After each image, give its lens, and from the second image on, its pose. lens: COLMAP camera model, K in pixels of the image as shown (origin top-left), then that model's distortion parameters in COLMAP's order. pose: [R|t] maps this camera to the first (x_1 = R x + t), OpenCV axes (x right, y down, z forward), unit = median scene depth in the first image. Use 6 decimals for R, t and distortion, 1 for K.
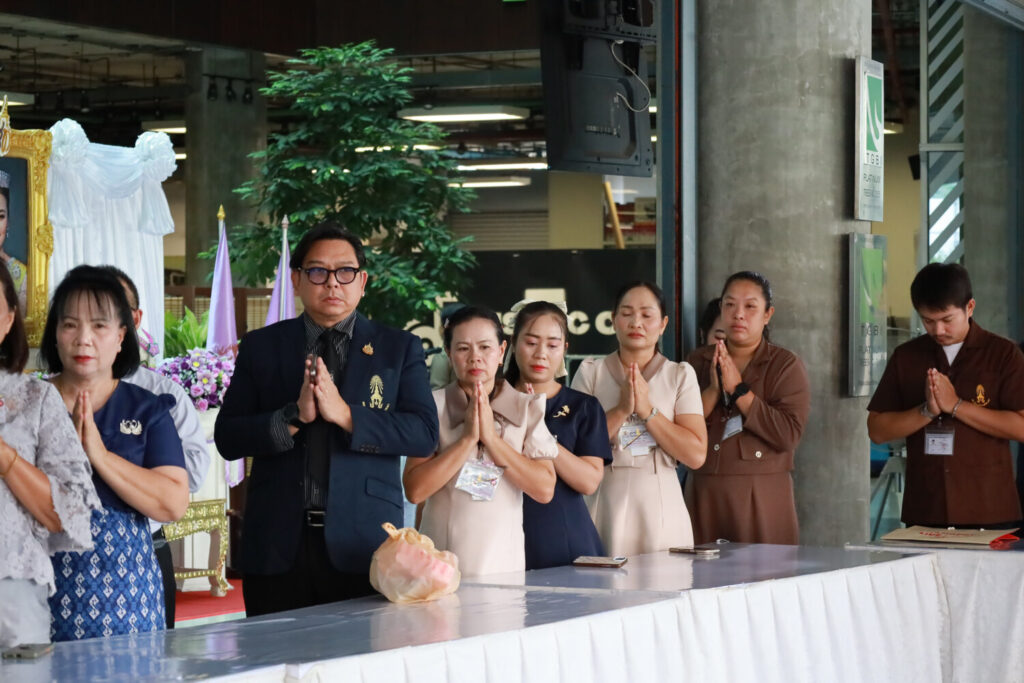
lens RADIAL K [[2953.4, 0, 512.0], [0, 2953.4, 341.5], [0, 0, 1]] dist [0.006598, 0.110592]
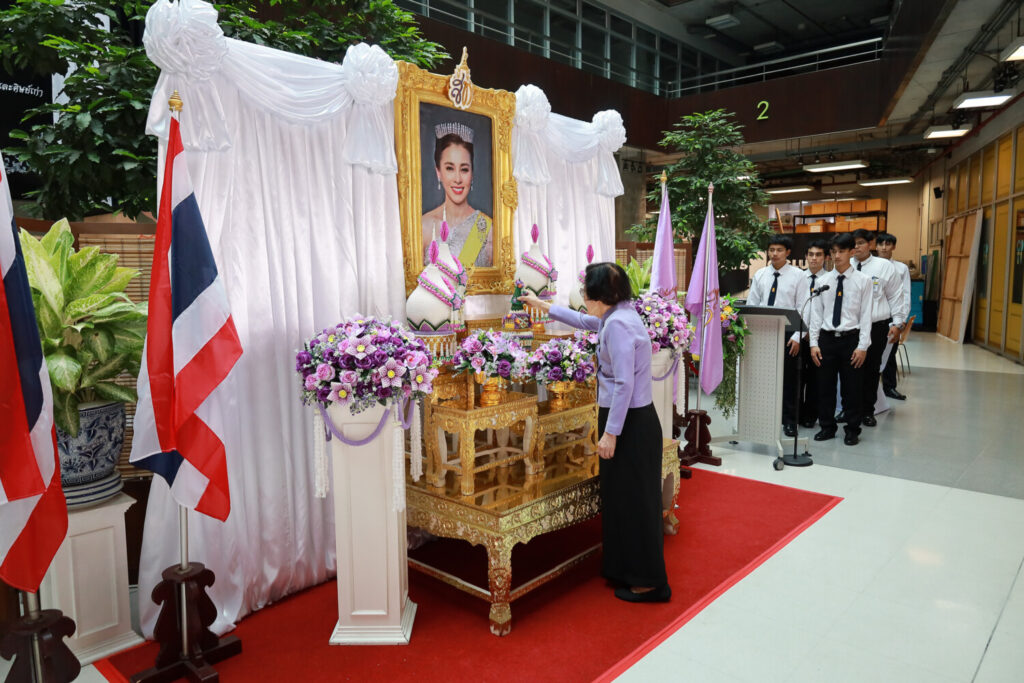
lens RADIAL K [[706.2, 0, 512.0], [0, 706.2, 341.5], [0, 0, 1]] dist [0.001388, -0.003649]
pose [[0.971457, 0.014505, -0.236773, -0.093375], [0.009527, 0.994938, 0.100038, -0.006431], [0.237026, -0.099438, 0.966401, 0.732940]]
